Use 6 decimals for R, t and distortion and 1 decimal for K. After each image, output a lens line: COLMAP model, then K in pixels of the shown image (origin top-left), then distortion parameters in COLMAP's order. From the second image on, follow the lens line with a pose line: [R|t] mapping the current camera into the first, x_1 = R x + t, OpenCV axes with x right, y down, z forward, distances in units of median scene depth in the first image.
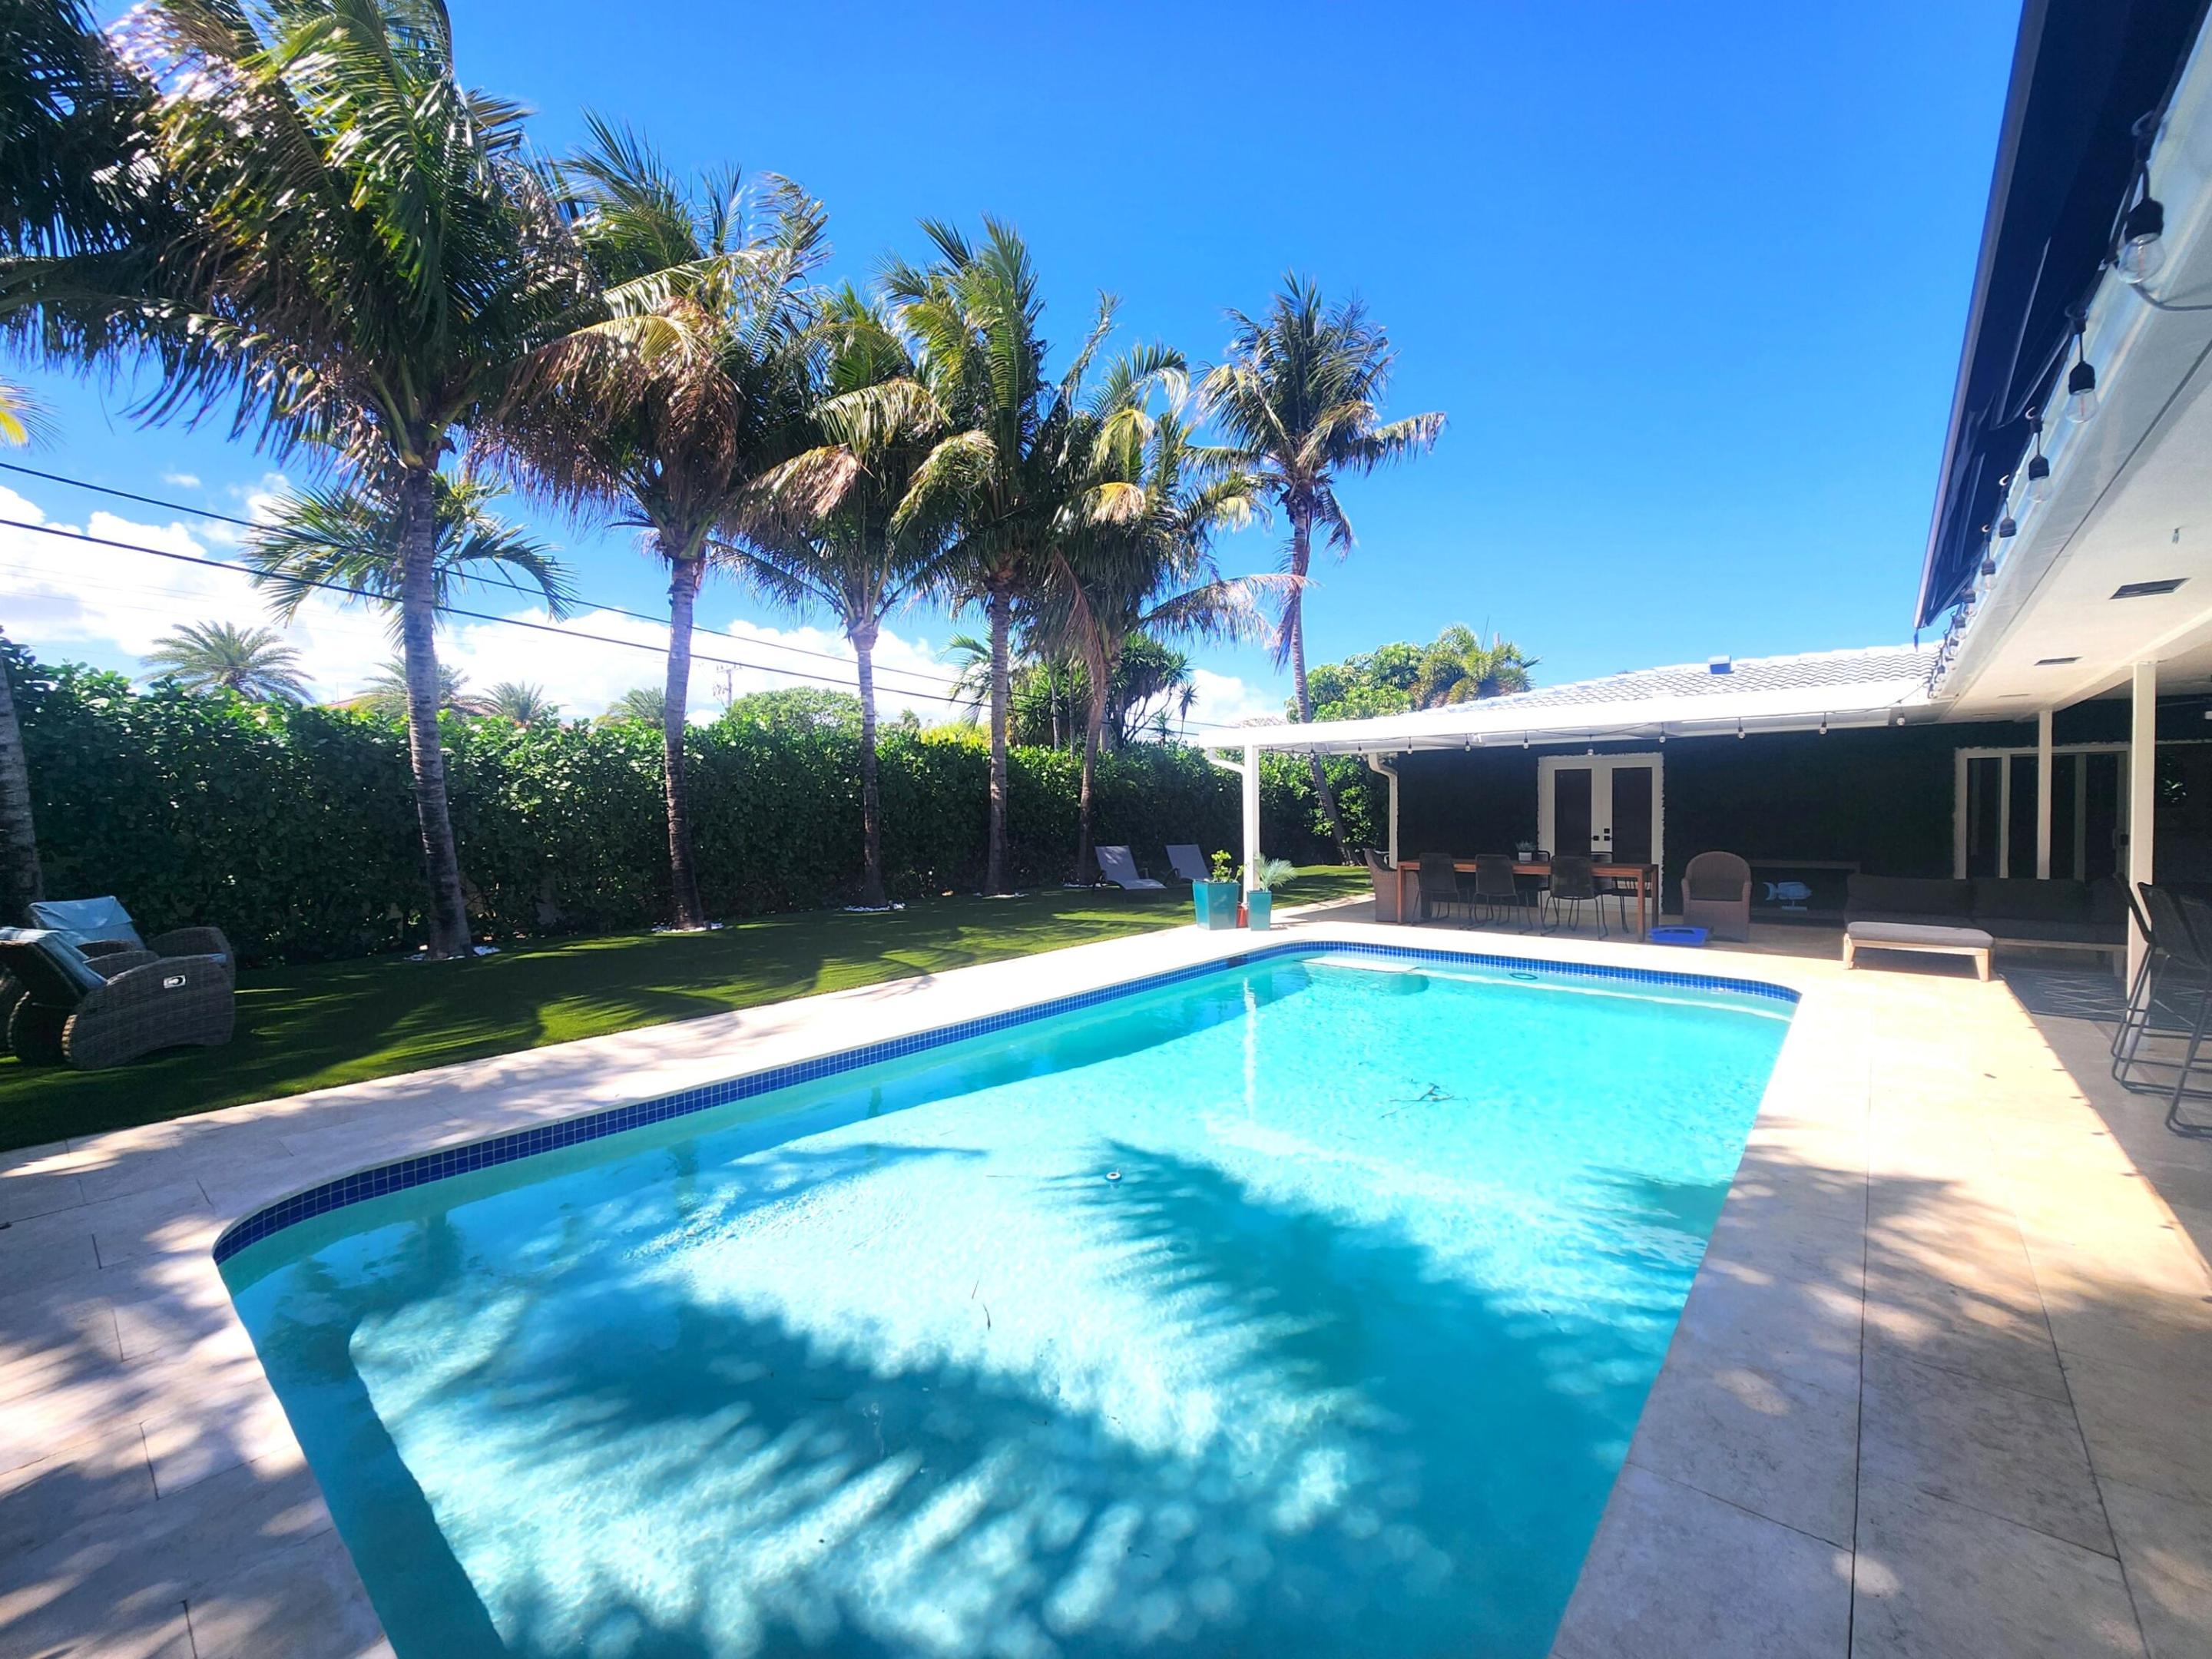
lens RADIAL K [[924.5, 0, 1102.1], [0, 924.5, 825.1], [0, 0, 1]] dist [0.000255, -0.000069]
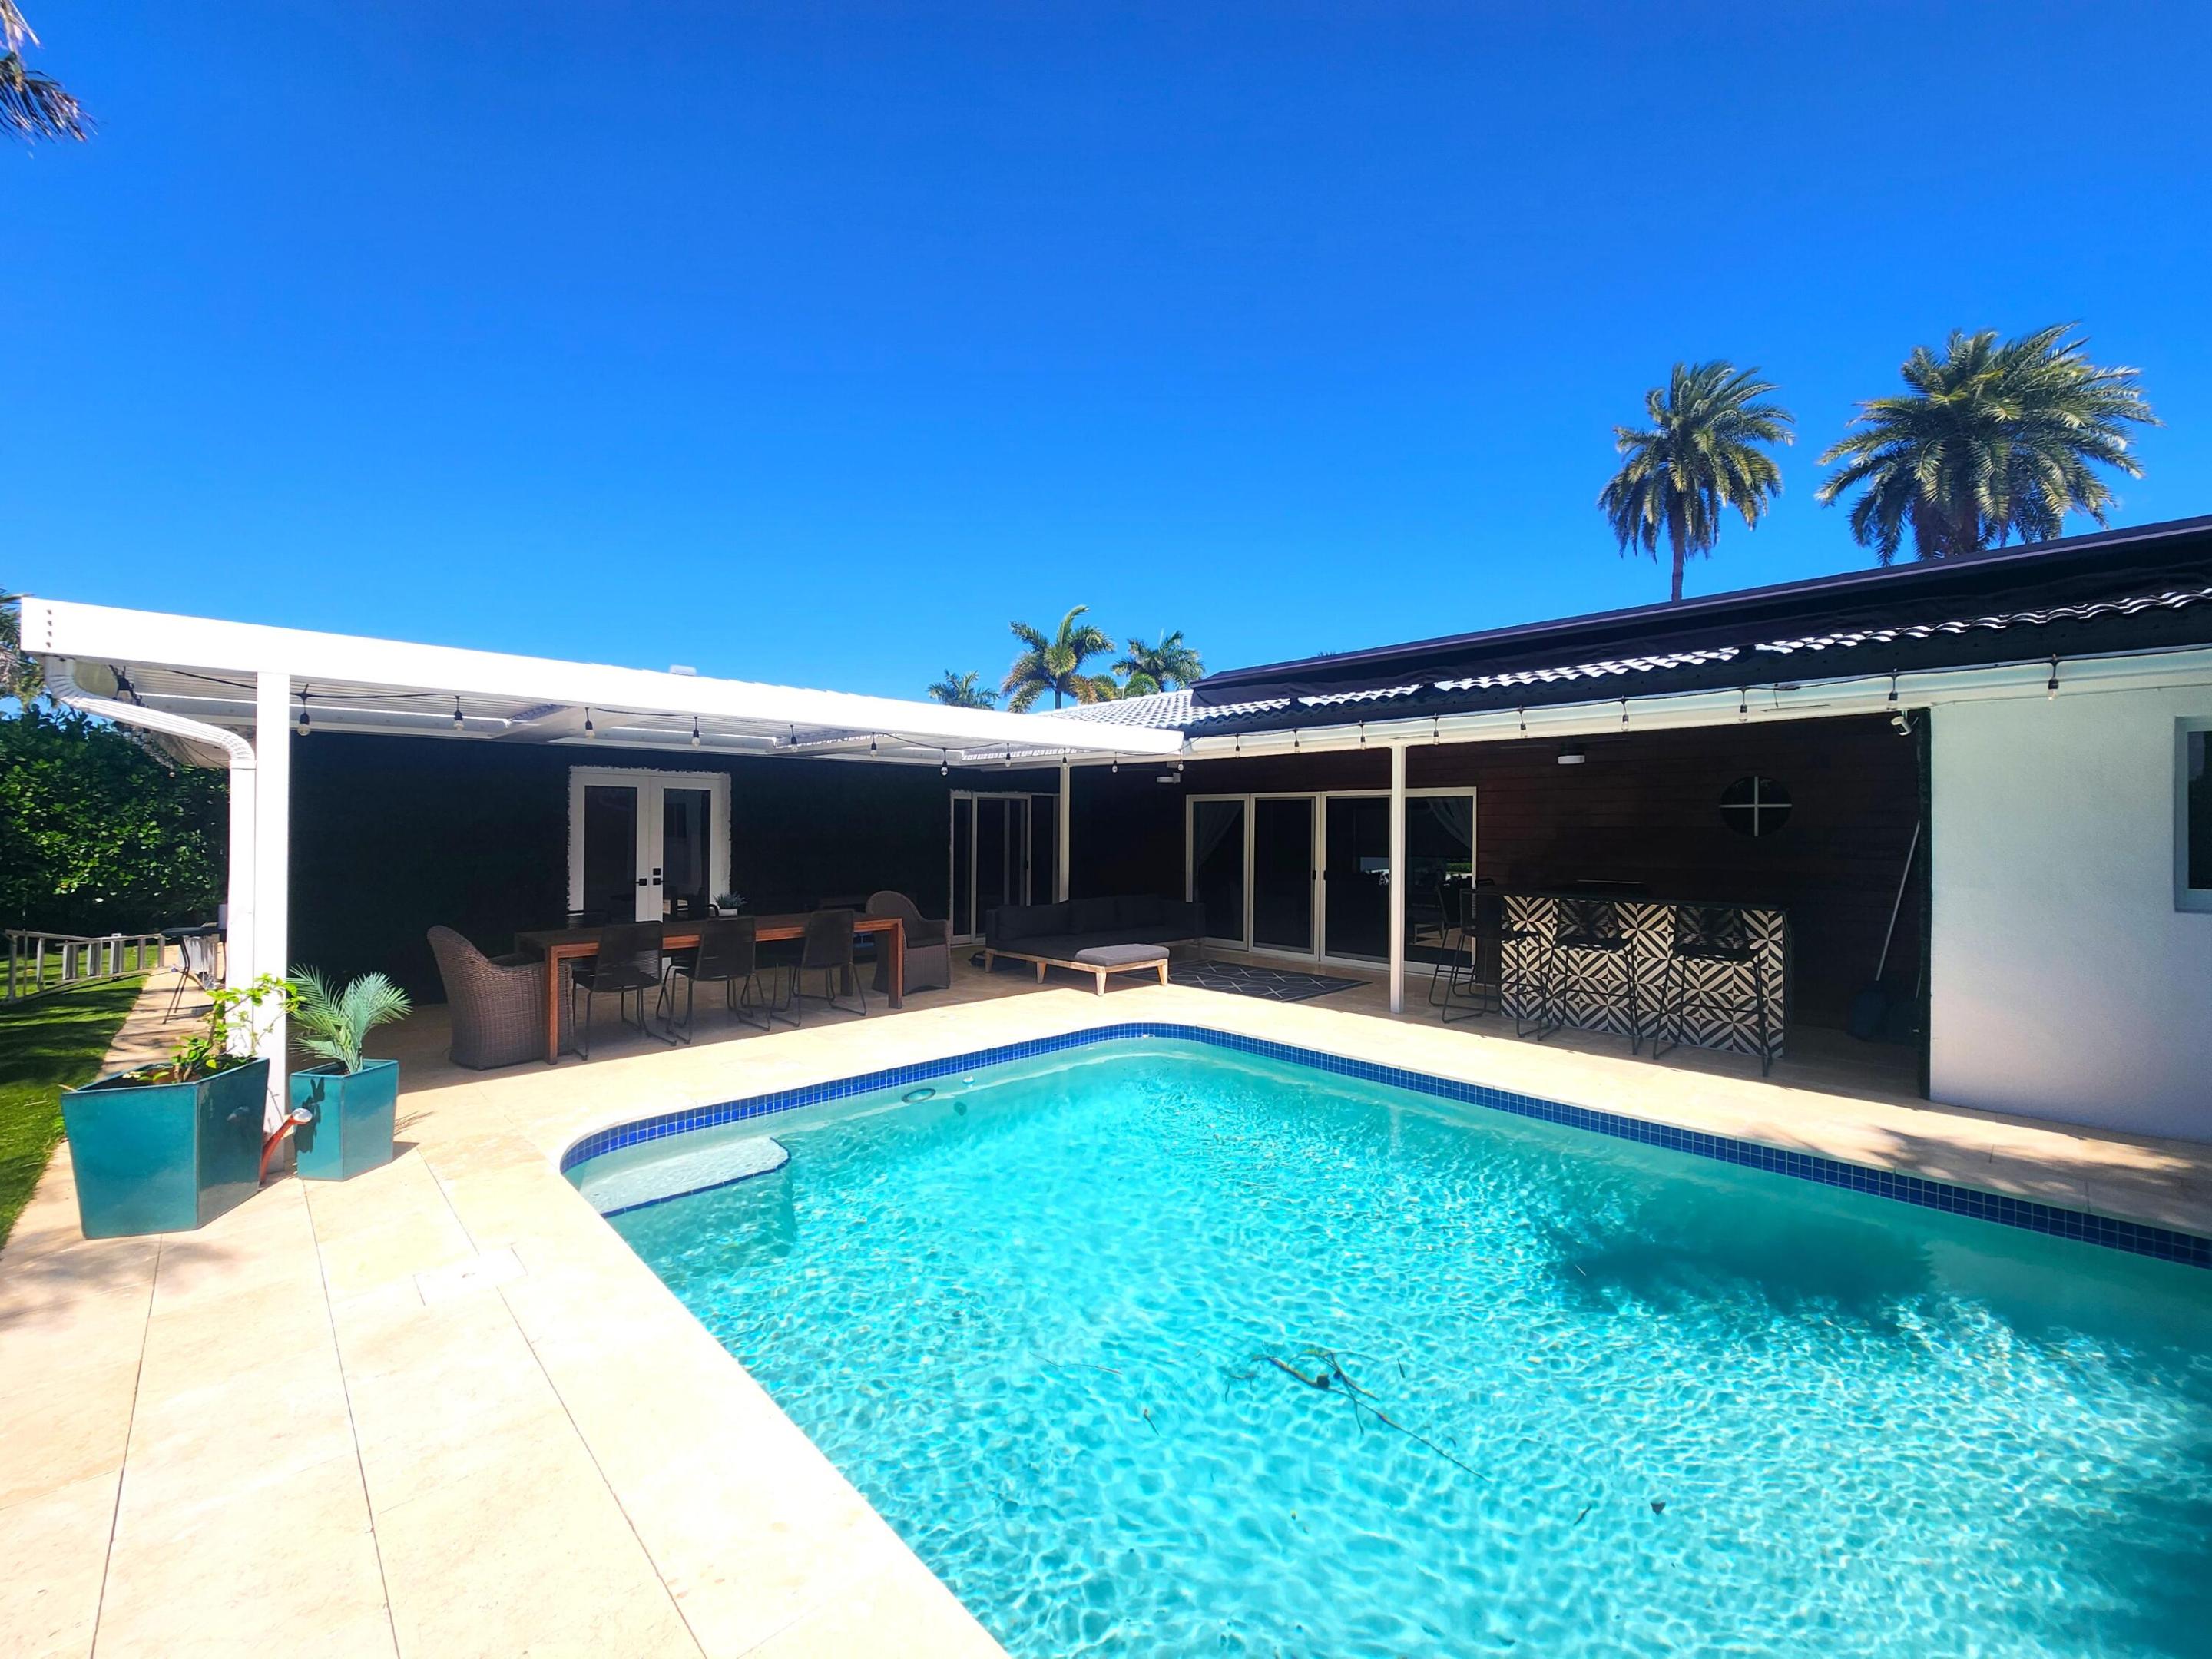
lens RADIAL K [[897.1, 0, 1099.9], [0, 897.1, 818.4], [0, 0, 1]] dist [-0.000789, -0.000197]
pose [[0.107521, 0.023926, 0.993915, -0.138017], [0.014925, 0.999559, -0.025676, -0.012894], [-0.994091, 0.017595, 0.107116, 0.569873]]
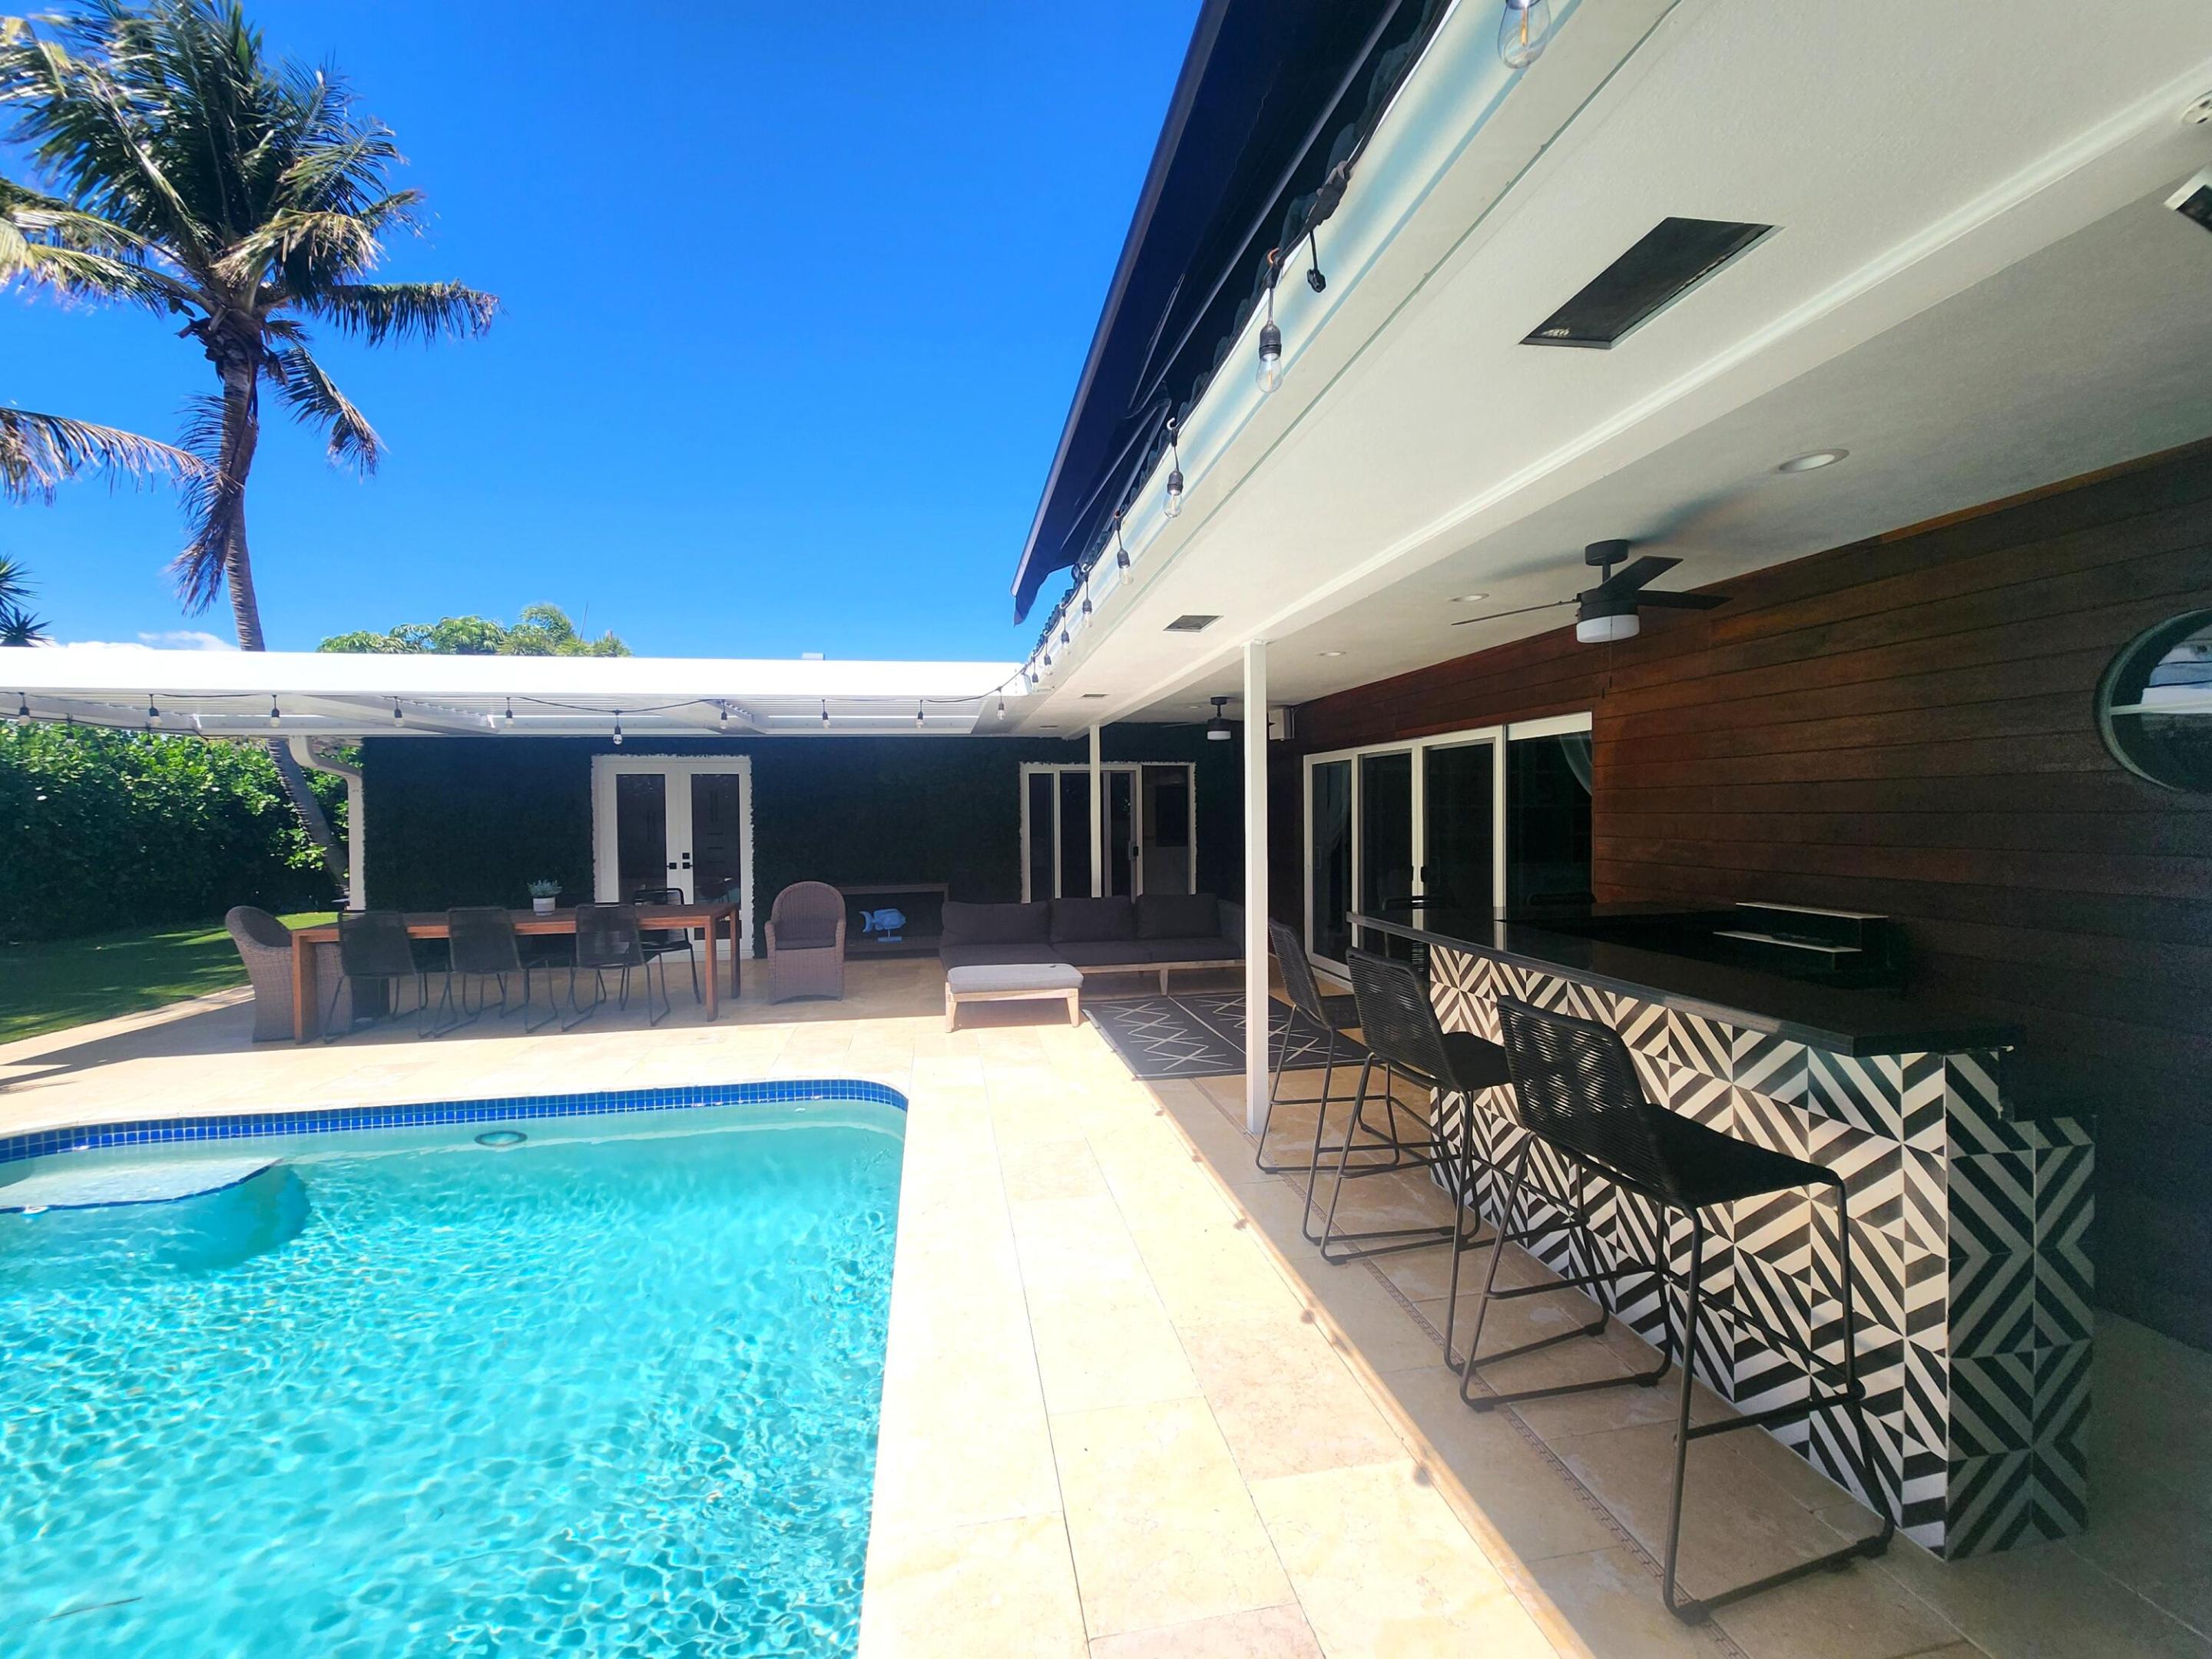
lens RADIAL K [[897.1, 0, 1099.9], [0, 897.1, 818.4], [0, 0, 1]] dist [-0.000789, -0.000197]
pose [[0.636838, -0.004280, 0.770985, 0.194200], [0.021807, 0.999685, -0.012463, -0.008010], [-0.770689, 0.024750, 0.636731, 0.266573]]
